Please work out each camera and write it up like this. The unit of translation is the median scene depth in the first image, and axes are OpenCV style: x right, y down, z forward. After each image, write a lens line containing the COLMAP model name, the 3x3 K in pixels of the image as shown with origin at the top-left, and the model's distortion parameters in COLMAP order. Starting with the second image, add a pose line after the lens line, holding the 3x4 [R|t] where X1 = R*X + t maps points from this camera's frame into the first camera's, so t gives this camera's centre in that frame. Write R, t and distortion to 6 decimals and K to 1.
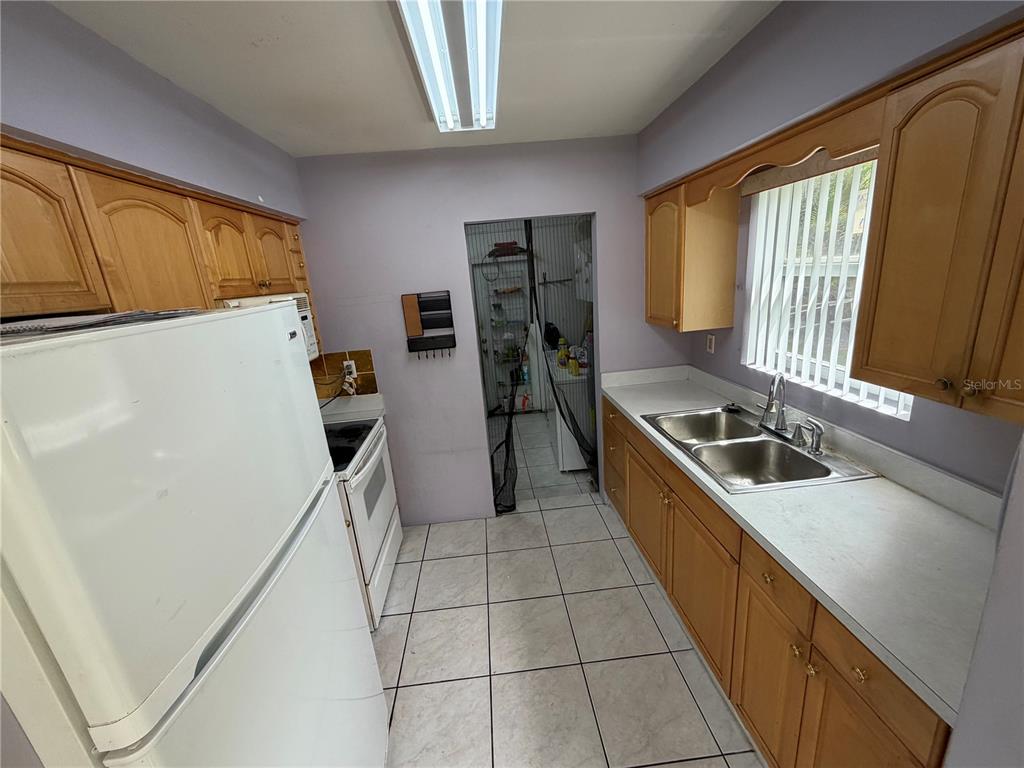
lens RADIAL K [[410.2, 0, 515.9], [0, 410.2, 384.7], [0, 0, 1]] dist [0.000075, 0.000178]
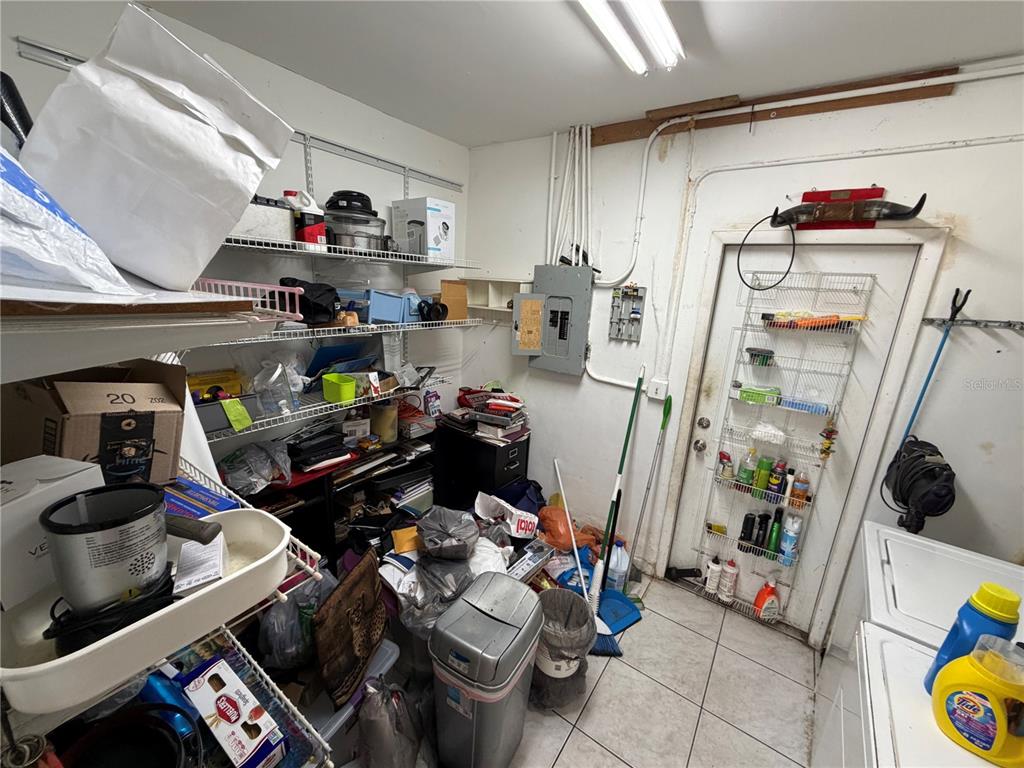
lens RADIAL K [[410.2, 0, 505.9], [0, 410.2, 384.3], [0, 0, 1]] dist [0.000075, 0.000178]
pose [[0.739903, 0.282475, -0.610534, 0.021708], [-0.272778, 0.955589, 0.111543, -0.137783], [0.614928, 0.084009, 0.784096, 0.524646]]
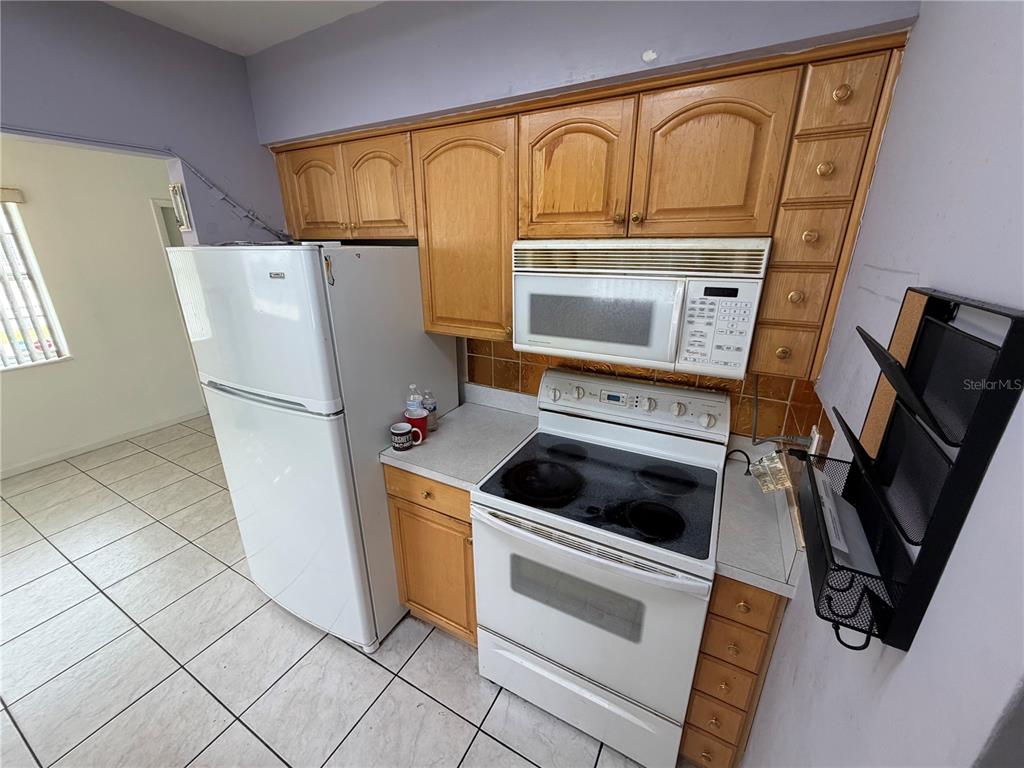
lens RADIAL K [[410.2, 0, 509.4], [0, 410.2, 384.4], [0, 0, 1]] dist [0.000075, 0.000178]
pose [[-0.556710, 0.351762, -0.752554, 0.044714], [-0.171771, 0.837596, 0.518582, -0.389972], [0.812754, 0.417967, -0.405876, 1.437460]]
